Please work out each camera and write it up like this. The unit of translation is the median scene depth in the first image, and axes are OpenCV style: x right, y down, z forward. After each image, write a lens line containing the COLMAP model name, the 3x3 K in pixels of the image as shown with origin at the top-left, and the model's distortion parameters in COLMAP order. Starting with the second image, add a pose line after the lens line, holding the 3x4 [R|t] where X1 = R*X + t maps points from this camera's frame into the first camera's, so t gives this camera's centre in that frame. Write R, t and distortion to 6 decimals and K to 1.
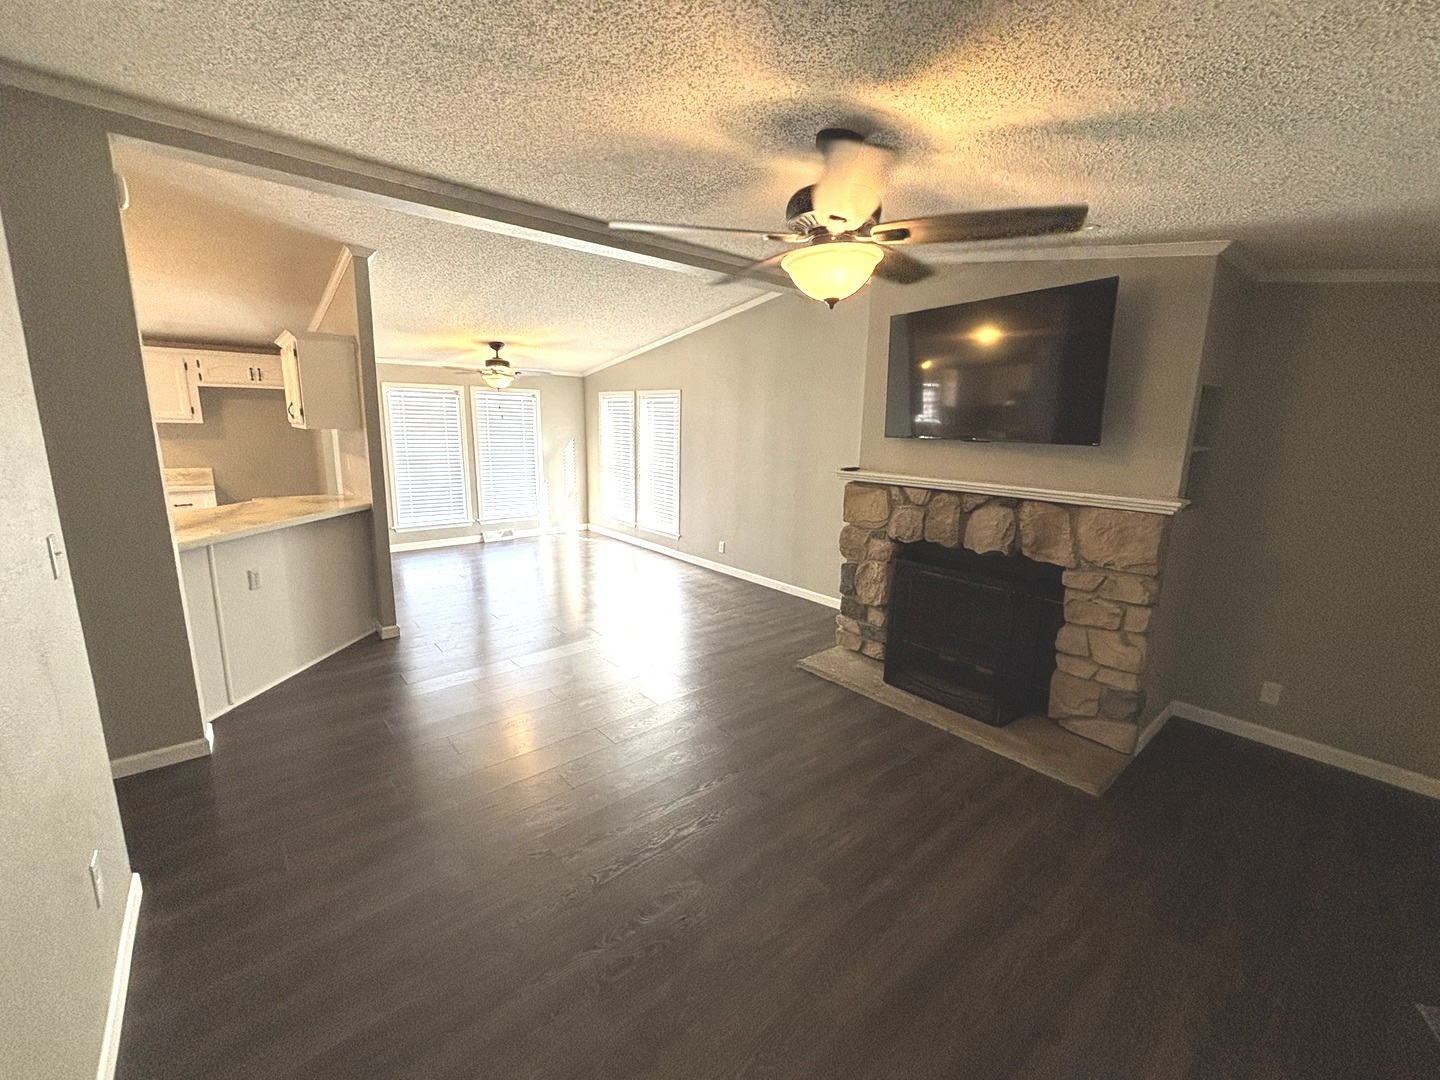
lens RADIAL K [[576.9, 0, 720.0], [0, 576.9, 540.0], [0, 0, 1]] dist [-0.000970, -0.000480]
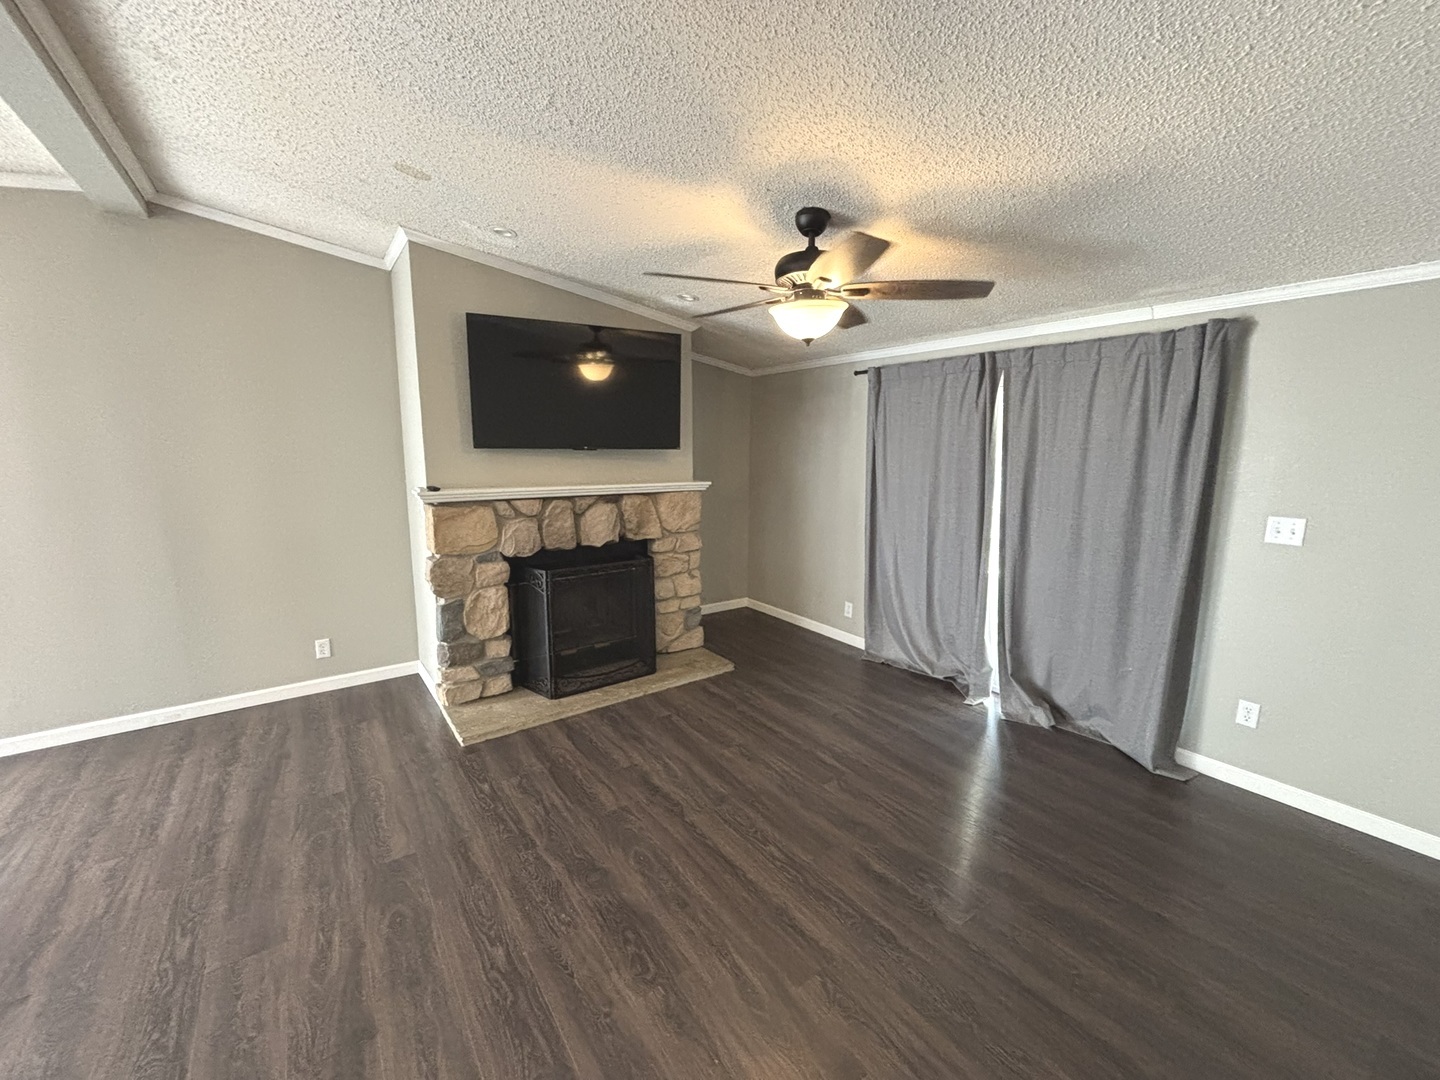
lens RADIAL K [[576.9, 0, 720.0], [0, 576.9, 540.0], [0, 0, 1]] dist [-0.000970, -0.000480]
pose [[0.065319, -0.182526, 0.981029, -0.648033], [0.190224, 0.967377, 0.167321, -0.132423], [-0.979565, 0.175685, 0.097909, 0.634015]]
